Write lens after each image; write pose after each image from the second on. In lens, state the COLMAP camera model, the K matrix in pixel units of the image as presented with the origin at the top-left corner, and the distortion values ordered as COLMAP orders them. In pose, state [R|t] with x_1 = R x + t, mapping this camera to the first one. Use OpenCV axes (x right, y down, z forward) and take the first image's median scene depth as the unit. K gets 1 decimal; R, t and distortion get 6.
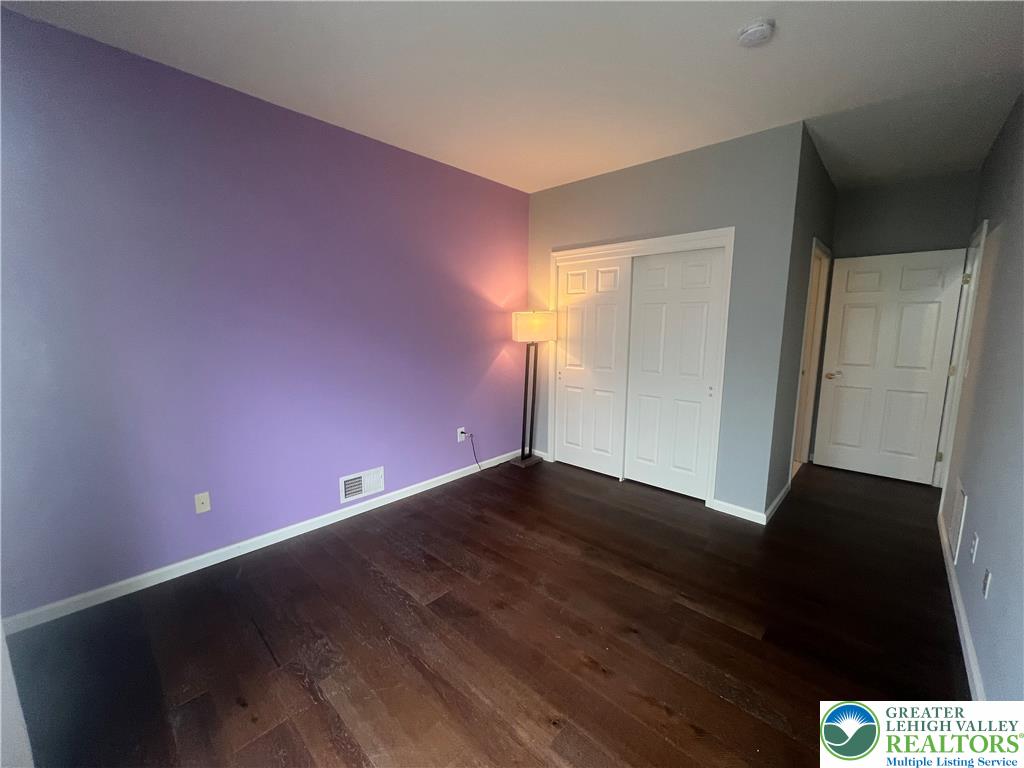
lens RADIAL K [[409.3, 0, 509.0], [0, 409.3, 379.2], [0, 0, 1]] dist [-0.002787, 0.000279]
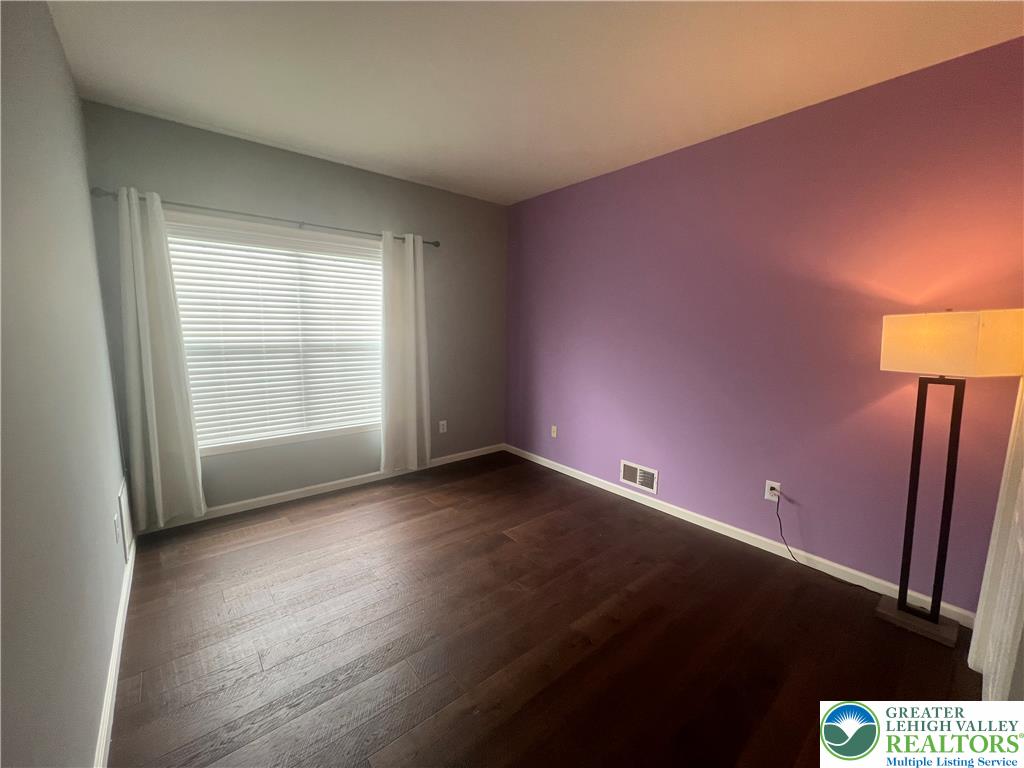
lens RADIAL K [[409.3, 0, 509.0], [0, 409.3, 383.5], [0, 0, 1]] dist [-0.002787, 0.000279]
pose [[-0.121723, 0.133505, -0.983545, 0.614518], [-0.150009, 0.977056, 0.151189, -0.084857], [0.981163, 0.165944, -0.098903, 0.608037]]
